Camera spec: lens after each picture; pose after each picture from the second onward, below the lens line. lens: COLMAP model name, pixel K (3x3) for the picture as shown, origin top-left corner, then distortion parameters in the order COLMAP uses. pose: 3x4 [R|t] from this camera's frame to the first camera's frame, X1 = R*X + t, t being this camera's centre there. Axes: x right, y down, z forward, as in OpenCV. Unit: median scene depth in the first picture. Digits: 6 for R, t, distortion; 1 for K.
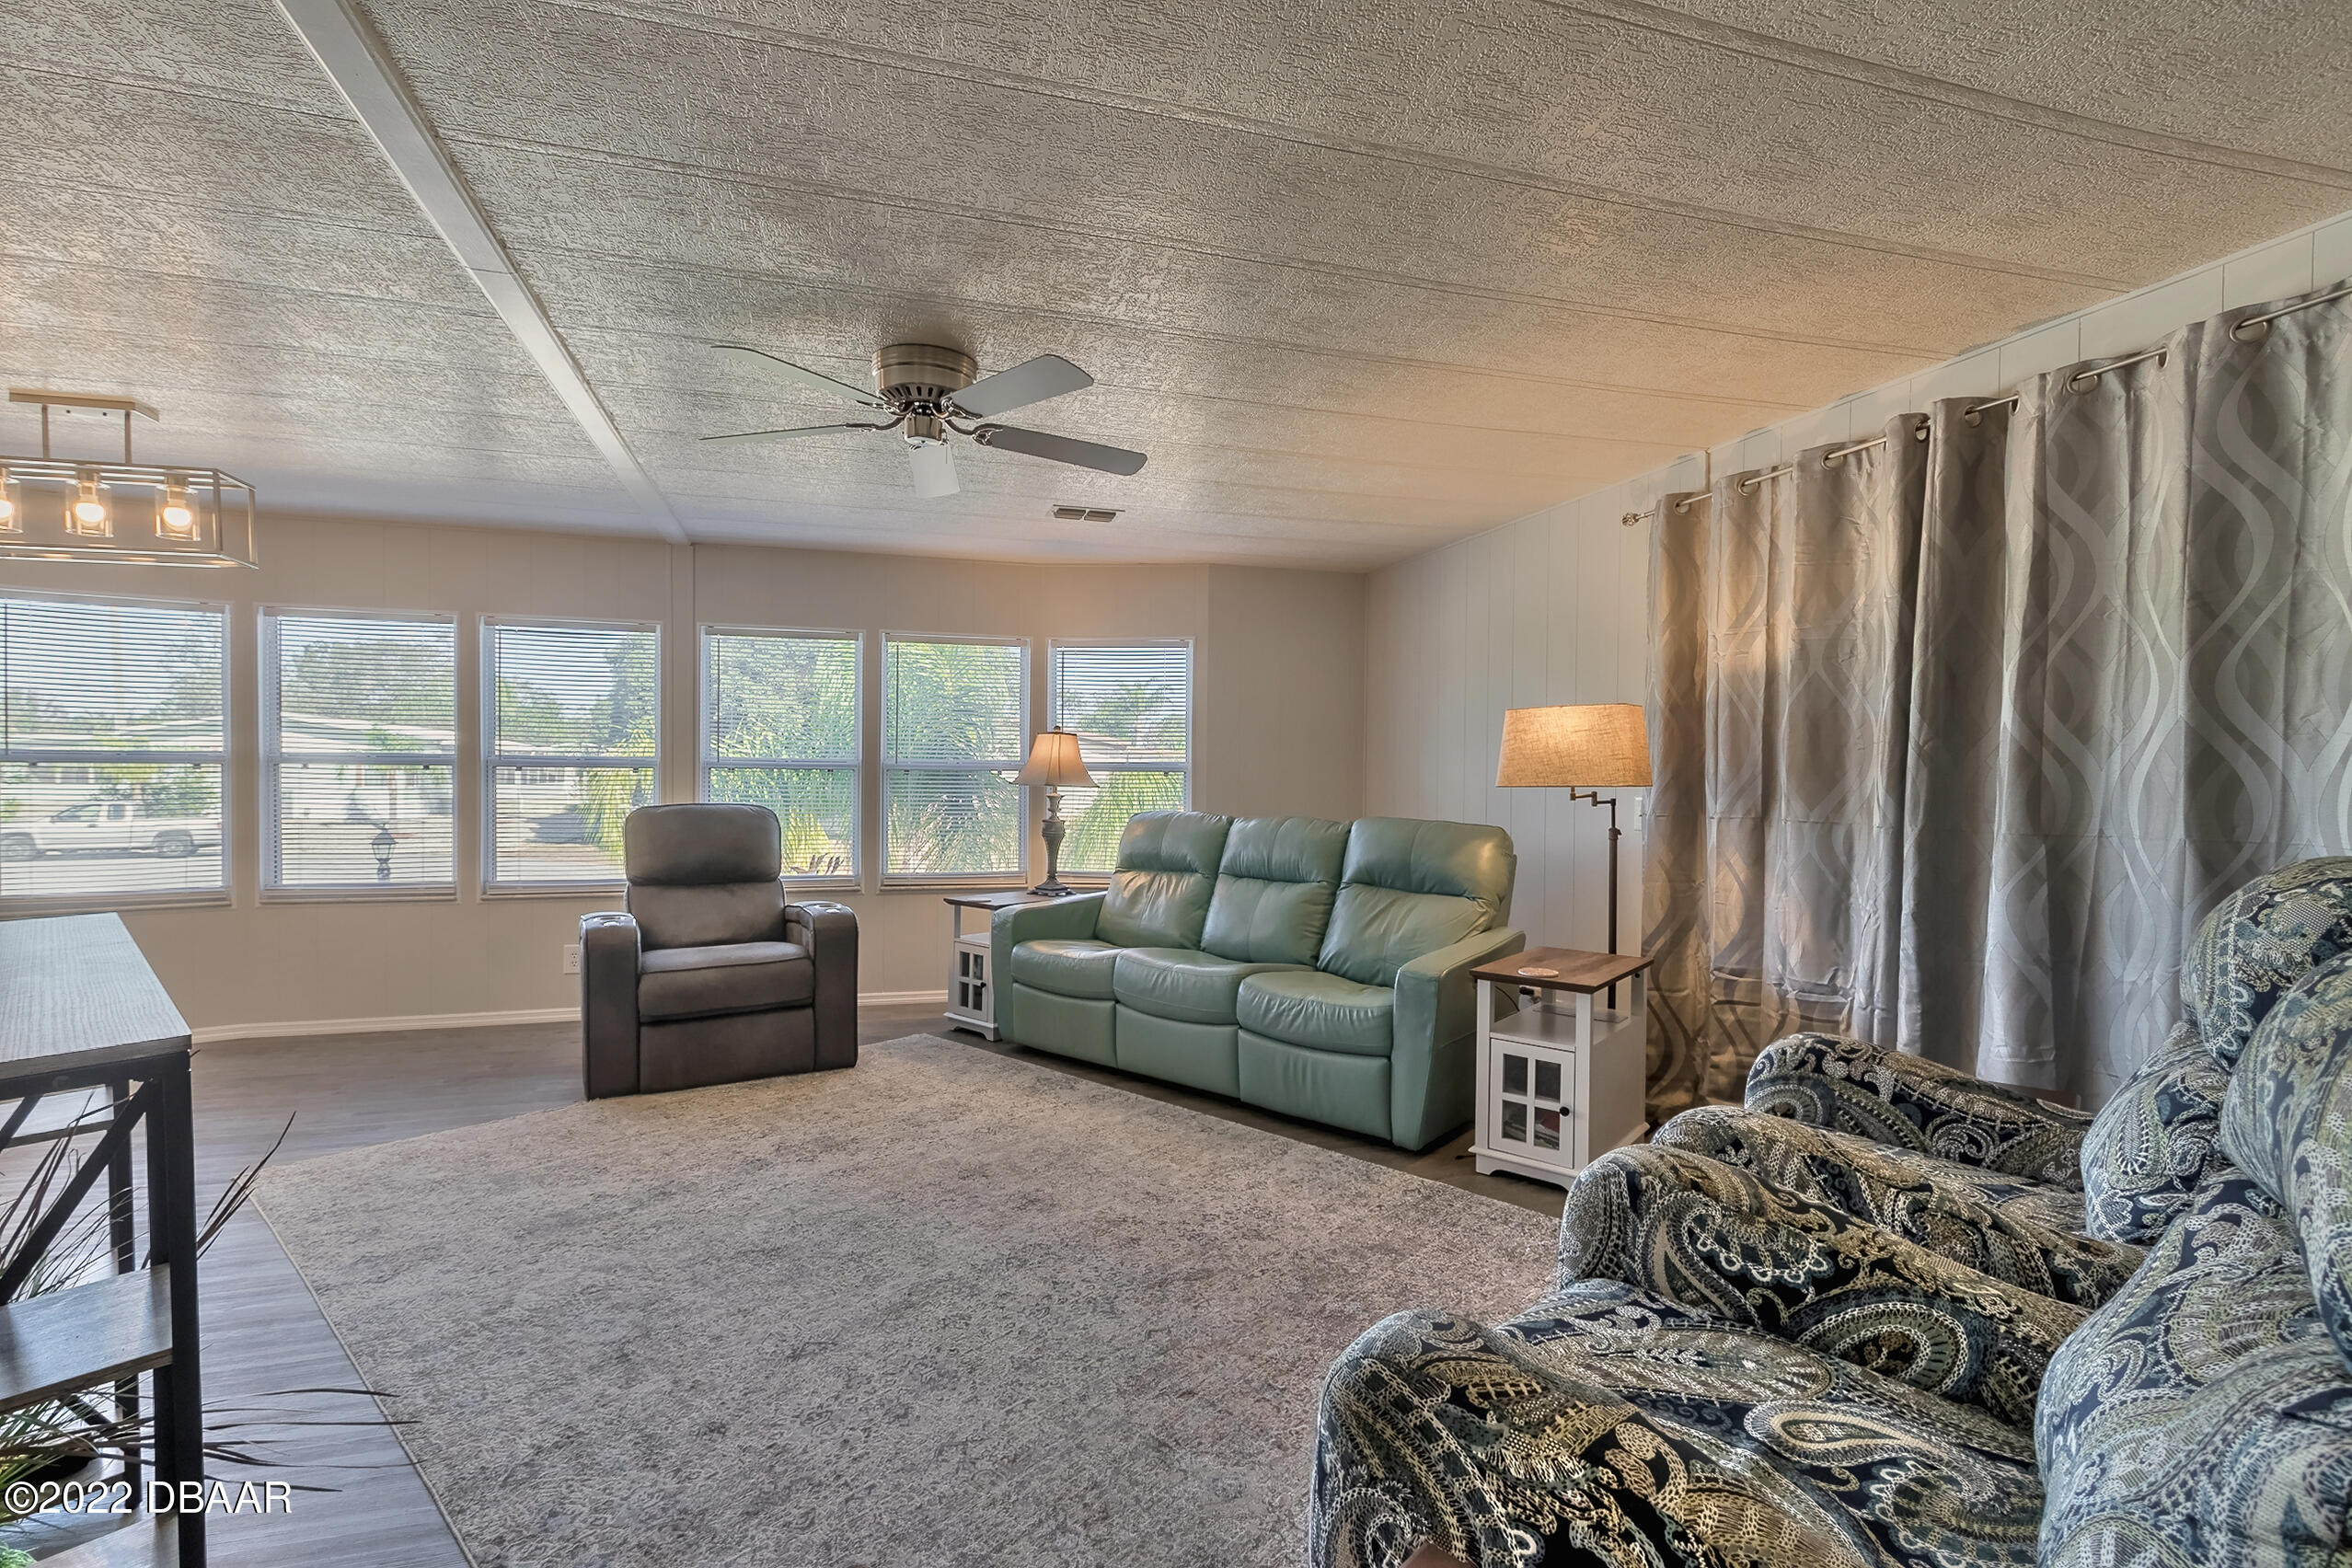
lens RADIAL K [[1059.4, 0, 1153.1], [0, 1059.4, 784.7], [0, 0, 1]] dist [0.001350, 0.000327]
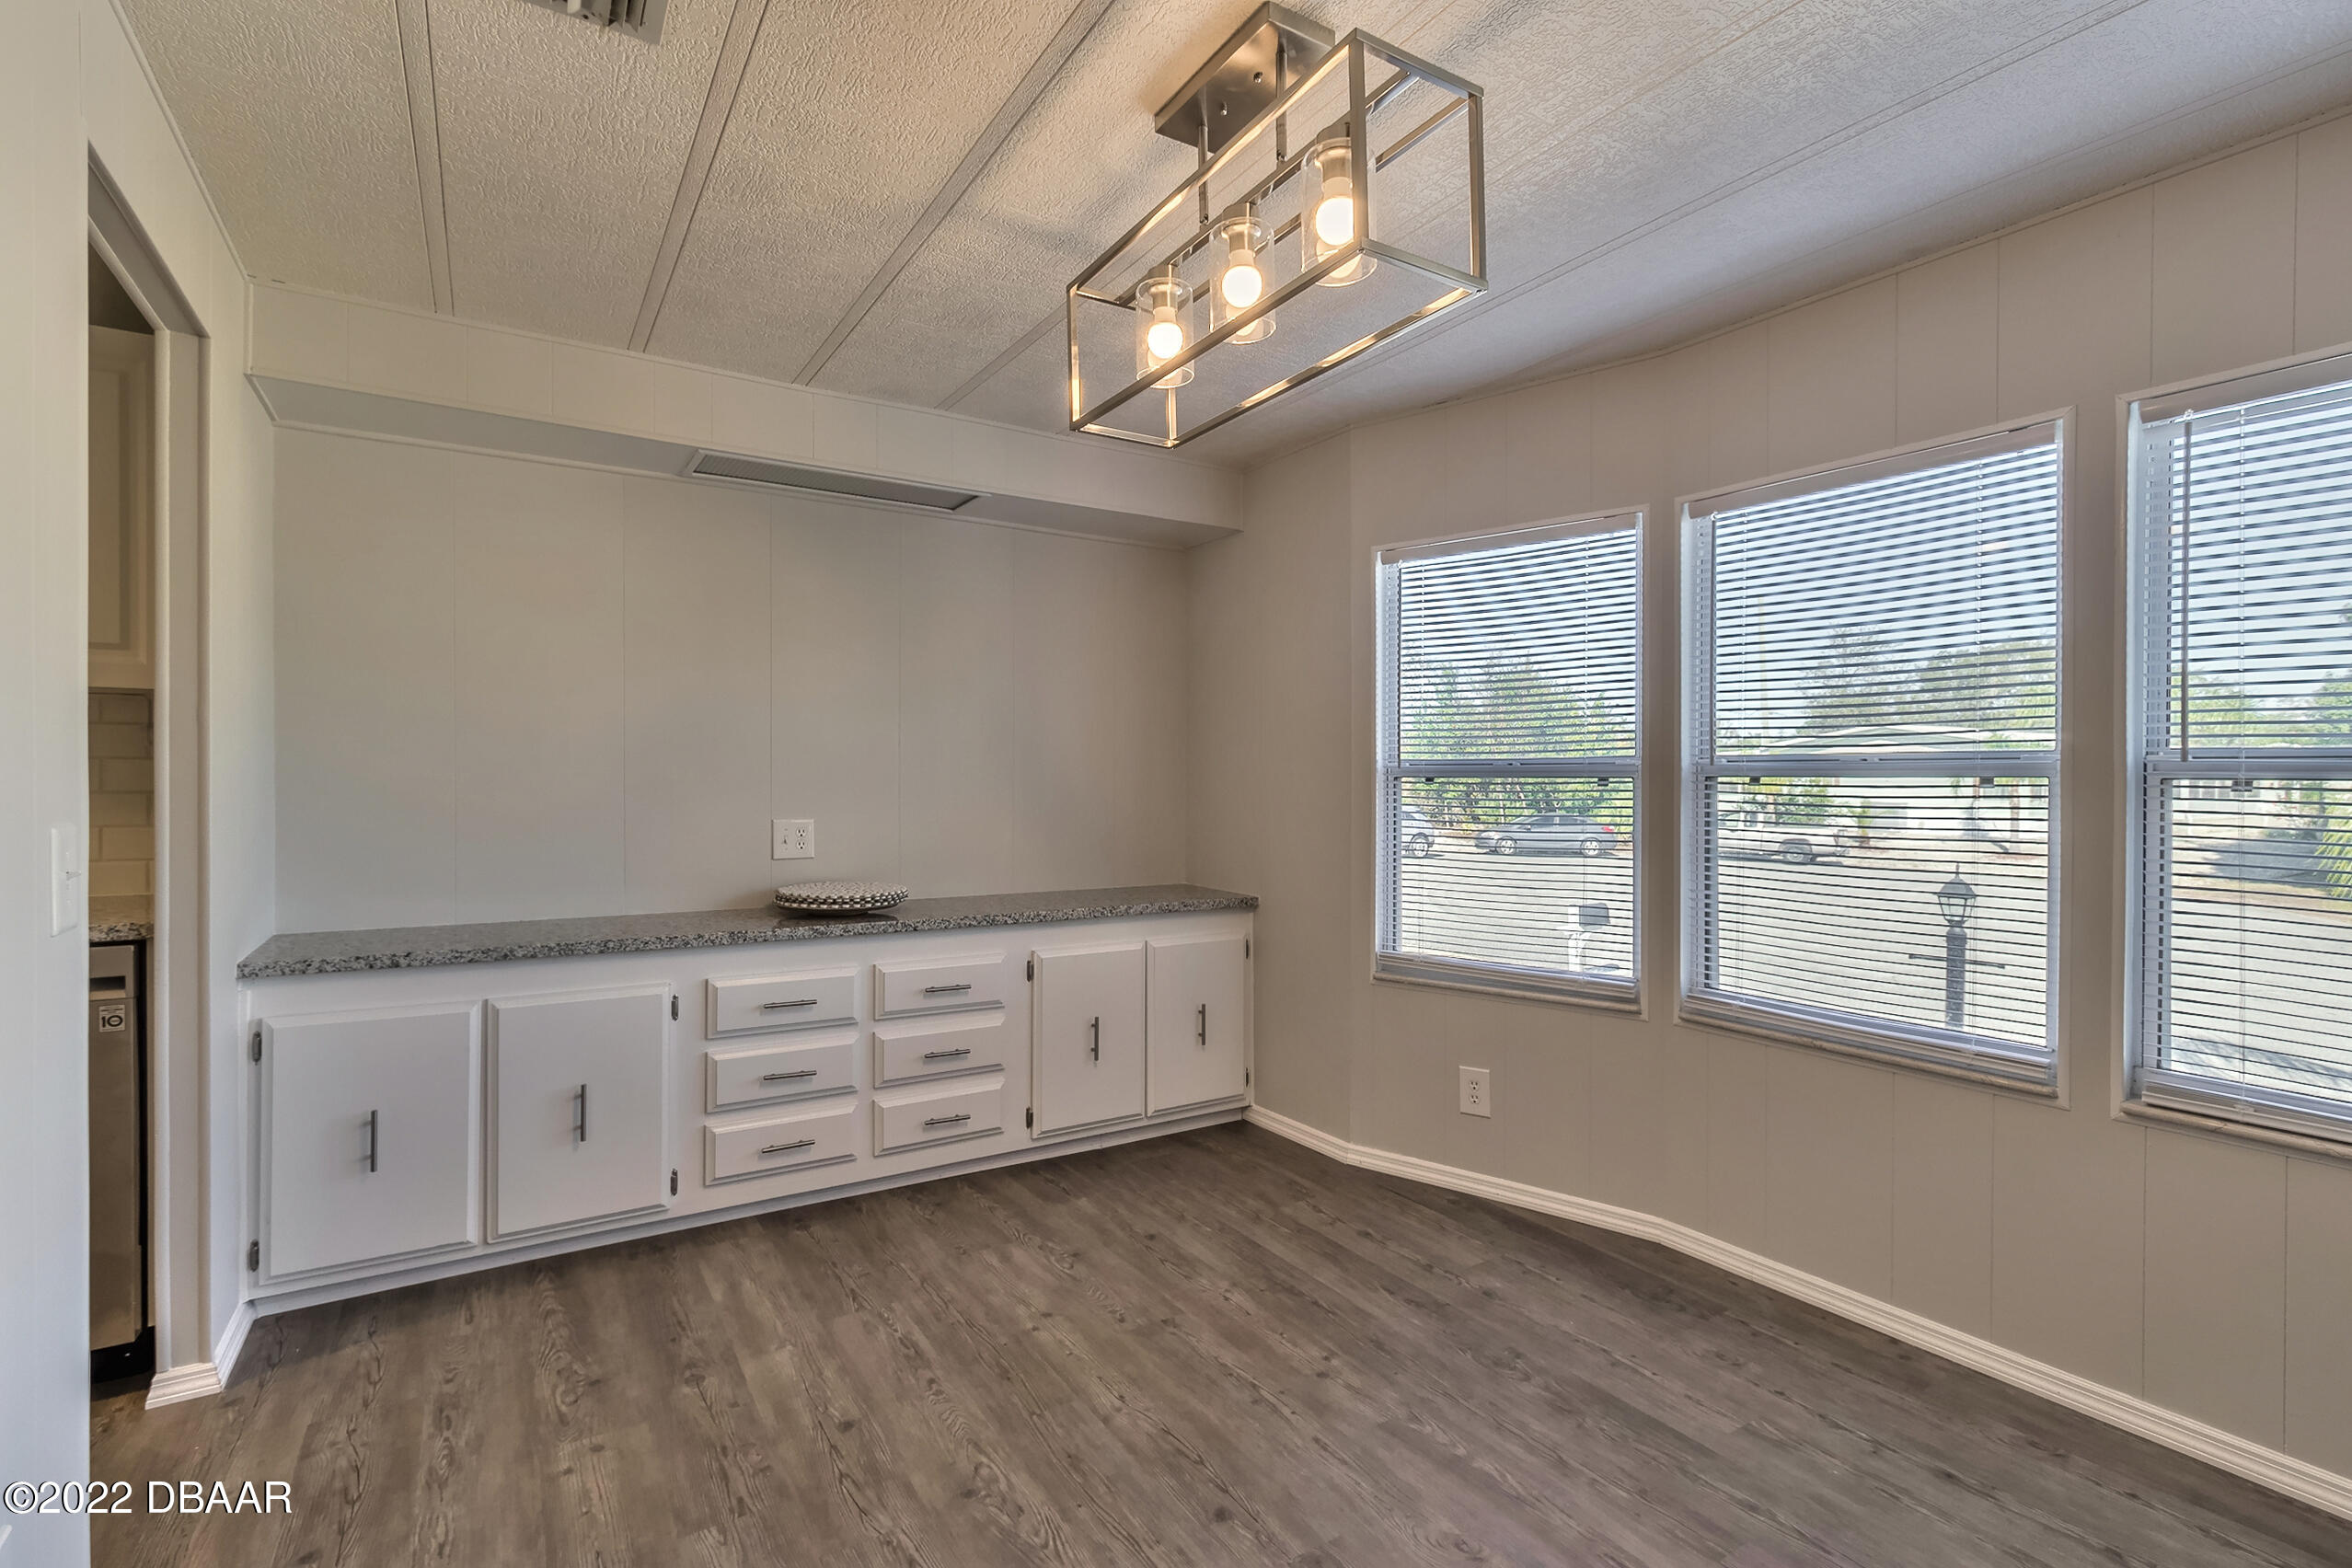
lens RADIAL K [[1059.4, 0, 1153.1], [0, 1059.4, 784.7], [0, 0, 1]] dist [0.001350, 0.000327]
pose [[0.259187, -0.008302, -0.965791, -0.458164], [-0.006546, 0.999925, -0.010353, -0.009215], [0.965805, 0.009005, 0.259113, 0.726472]]
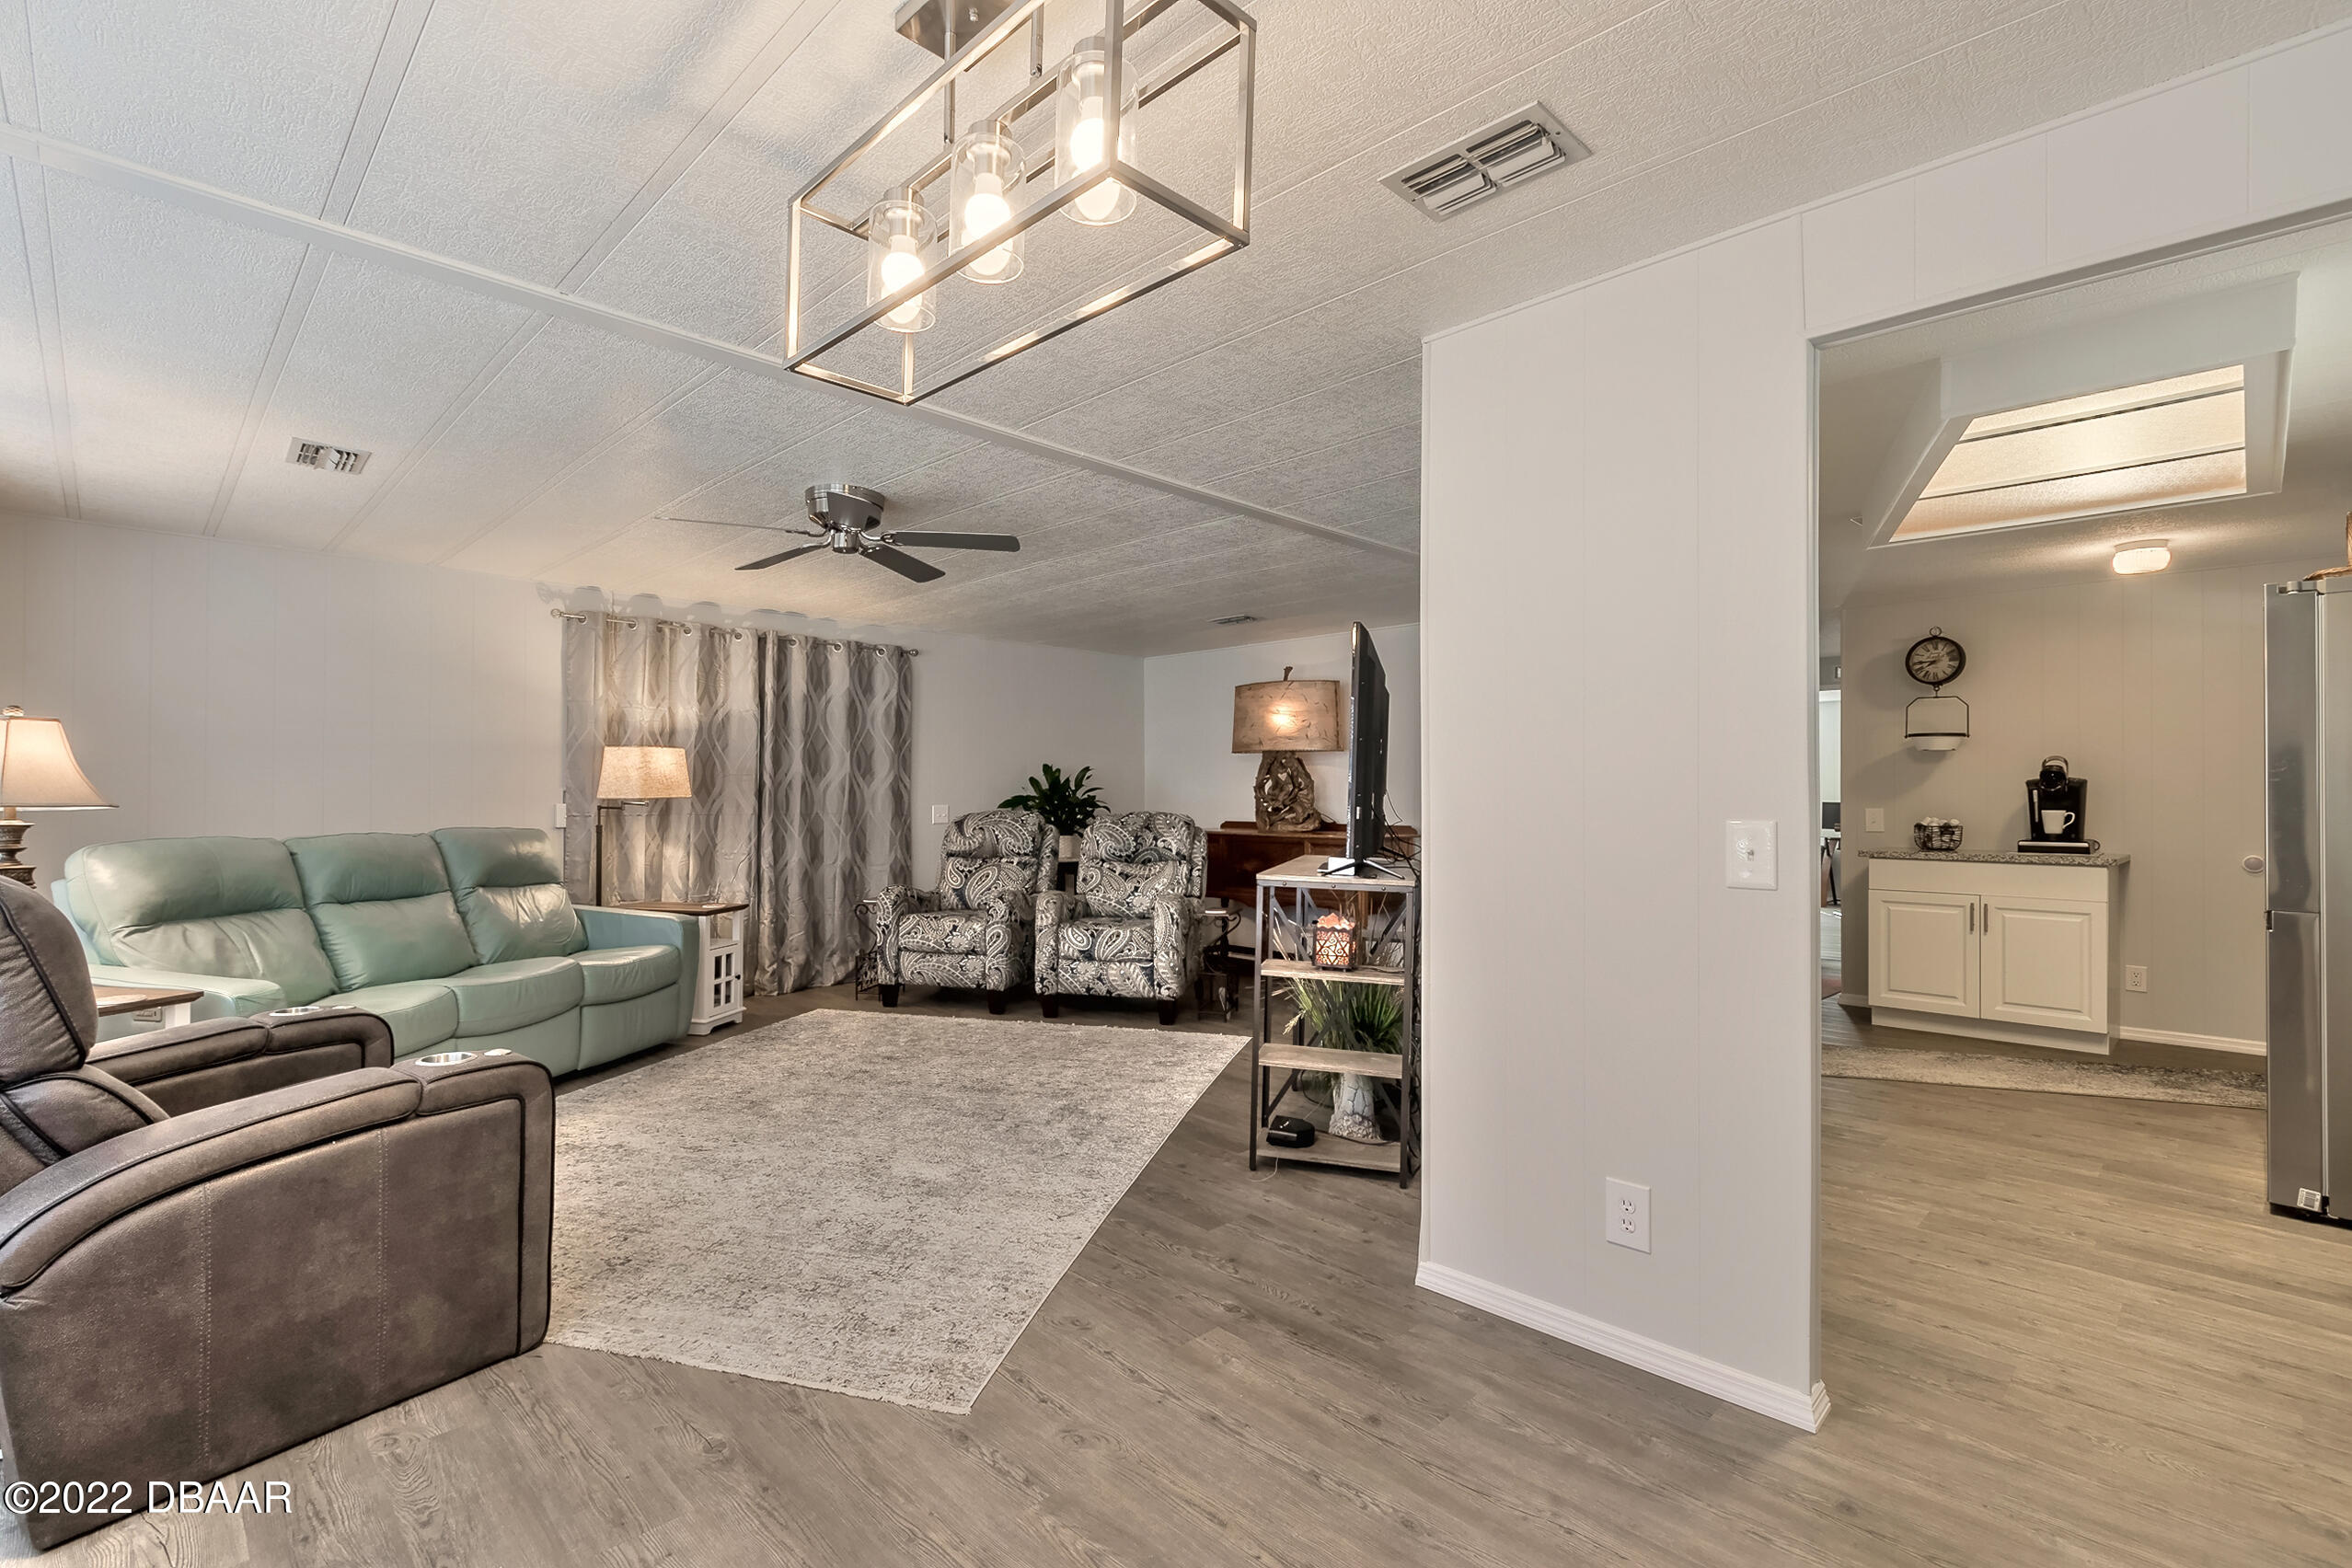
lens RADIAL K [[1063.5, 0, 1140.4], [0, 1063.5, 790.8], [0, 0, 1]] dist [0.003171, 0.000248]
pose [[-0.465861, -0.005289, 0.884842, -1.266454], [0.001032, 0.999978, 0.006521, -0.020323], [-0.884857, 0.003951, -0.465845, 1.008101]]
